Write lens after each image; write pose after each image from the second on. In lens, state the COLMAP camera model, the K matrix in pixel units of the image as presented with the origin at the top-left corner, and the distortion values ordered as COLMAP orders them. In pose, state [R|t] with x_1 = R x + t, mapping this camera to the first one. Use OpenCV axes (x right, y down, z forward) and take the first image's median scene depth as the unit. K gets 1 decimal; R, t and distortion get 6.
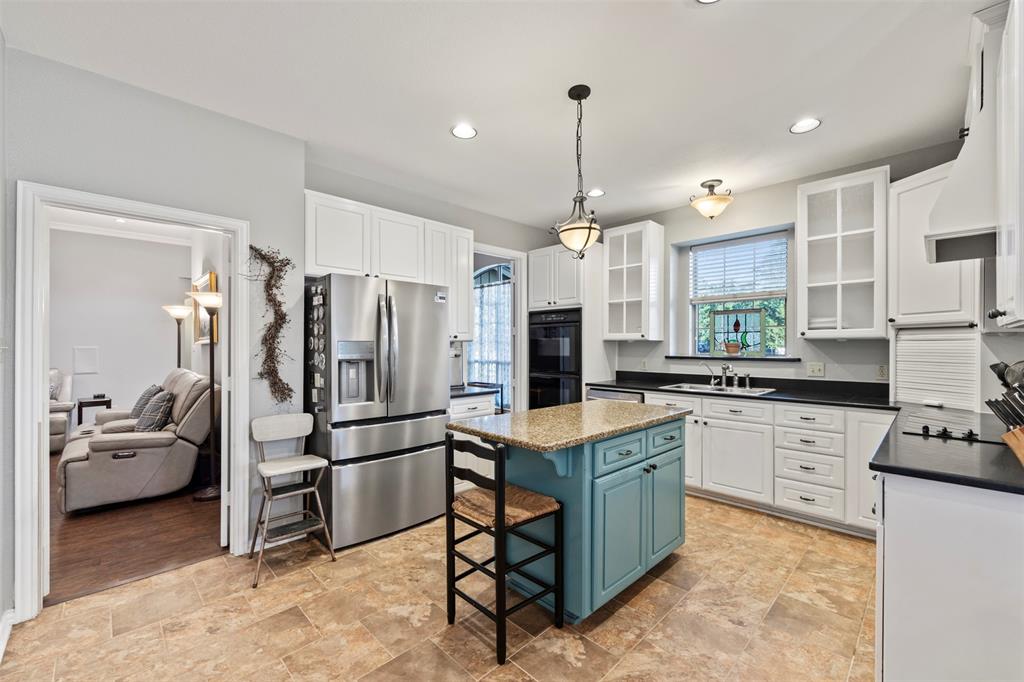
lens RADIAL K [[416.3, 0, 509.5], [0, 416.3, 345.7], [0, 0, 1]] dist [-0.003554, 0.000663]
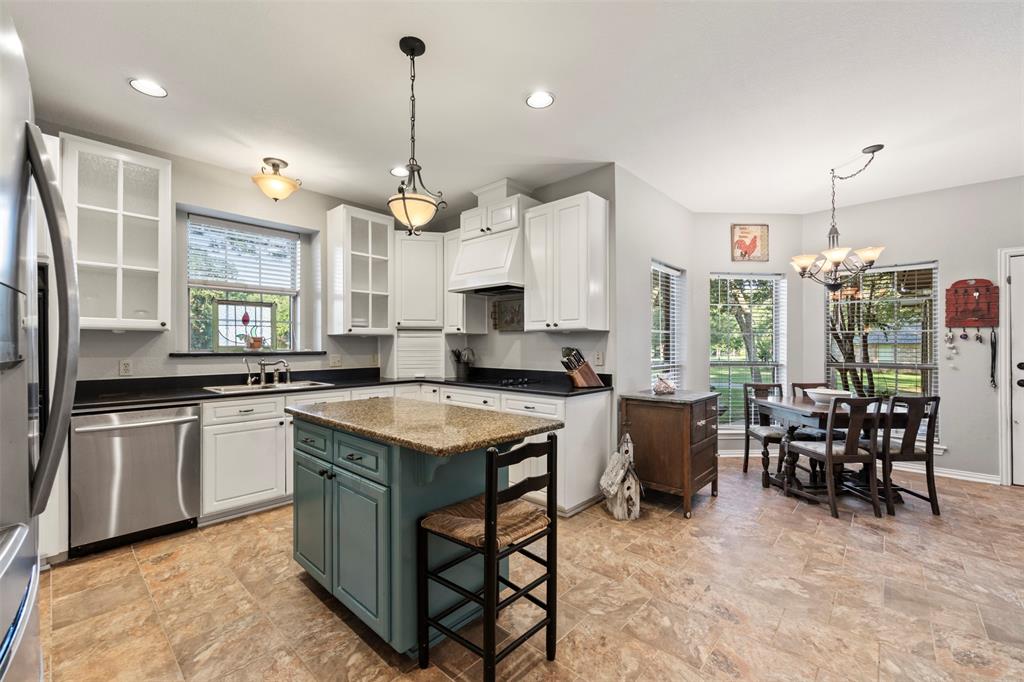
lens RADIAL K [[416.3, 0, 510.1], [0, 416.3, 346.5], [0, 0, 1]] dist [-0.003554, 0.000663]
pose [[-0.054273, -0.000954, 0.998526, -0.538598], [0.002477, 0.999996, 0.001090, 0.018796], [-0.998523, 0.002532, -0.054271, 0.627809]]
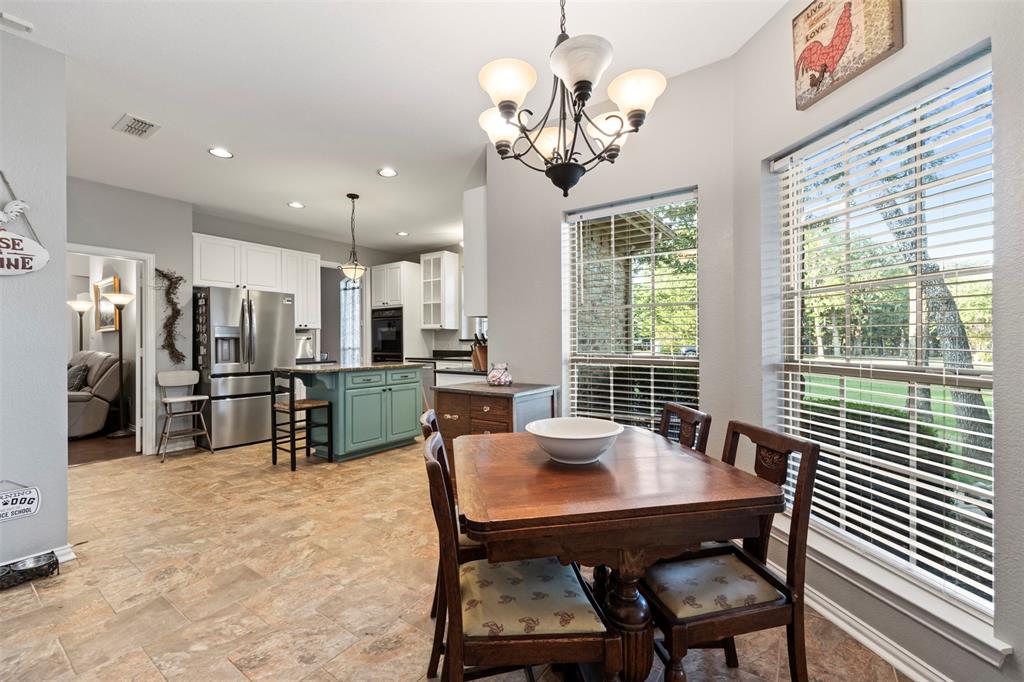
lens RADIAL K [[416.3, 0, 510.1], [0, 416.3, 343.9], [0, 0, 1]] dist [-0.003554, 0.000663]
pose [[0.982371, -0.004218, 0.186895, 0.384771], [0.003130, 0.999976, 0.006116, 0.045672], [-0.186916, -0.005423, 0.982361, -0.755810]]
